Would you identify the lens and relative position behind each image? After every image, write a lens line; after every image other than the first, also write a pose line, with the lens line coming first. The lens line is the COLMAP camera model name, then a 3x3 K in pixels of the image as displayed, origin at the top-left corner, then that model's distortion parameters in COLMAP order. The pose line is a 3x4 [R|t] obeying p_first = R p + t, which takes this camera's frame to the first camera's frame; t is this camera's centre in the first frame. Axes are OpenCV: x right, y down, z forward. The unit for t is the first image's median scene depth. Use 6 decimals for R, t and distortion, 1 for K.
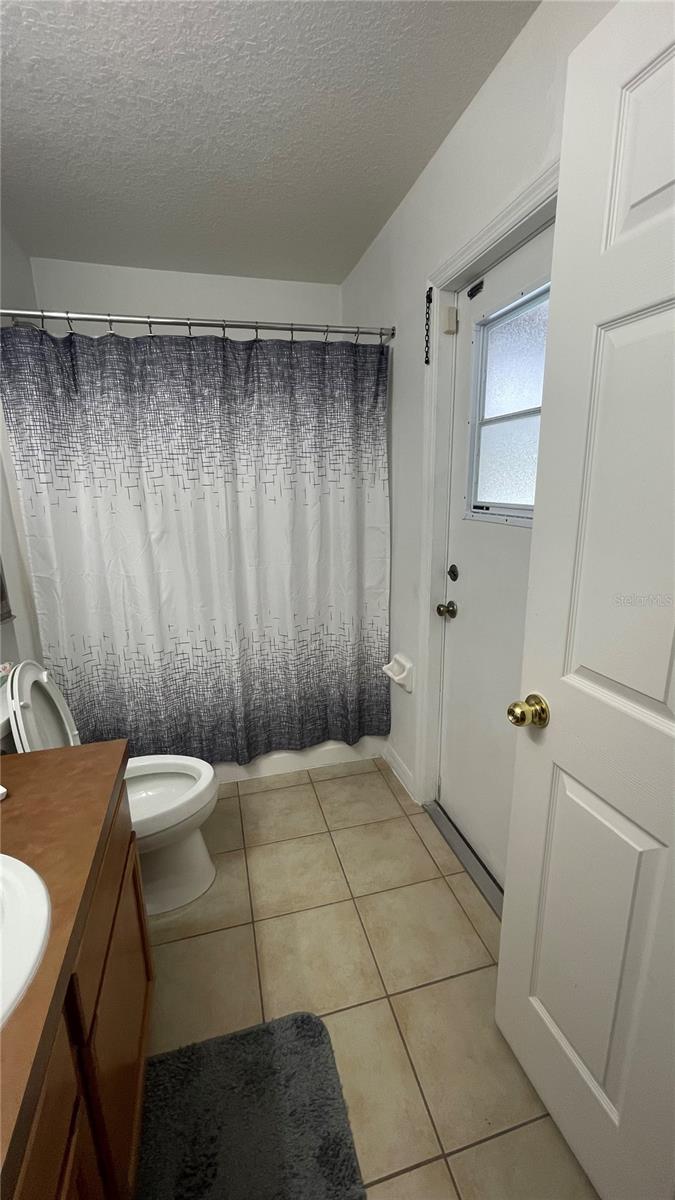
lens RADIAL K [[485.9, 0, 332.7], [0, 485.9, 598.1], [0, 0, 1]] dist [-0.005155, 0.002326]
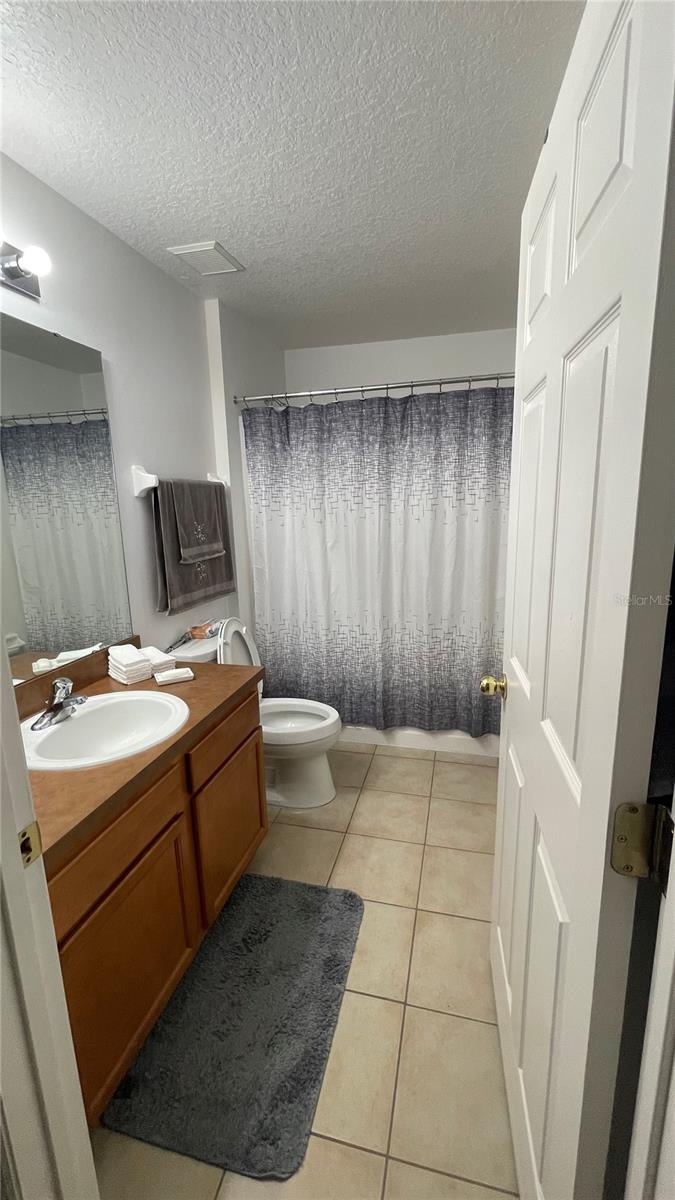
lens RADIAL K [[485.9, 0, 332.3], [0, 485.9, 598.7], [0, 0, 1]] dist [-0.005155, 0.002326]
pose [[0.866677, 0.096432, -0.489461, 0.330883], [-0.109264, 0.994010, 0.002366, 0.021158], [0.486757, 0.051430, 0.872022, -0.187053]]
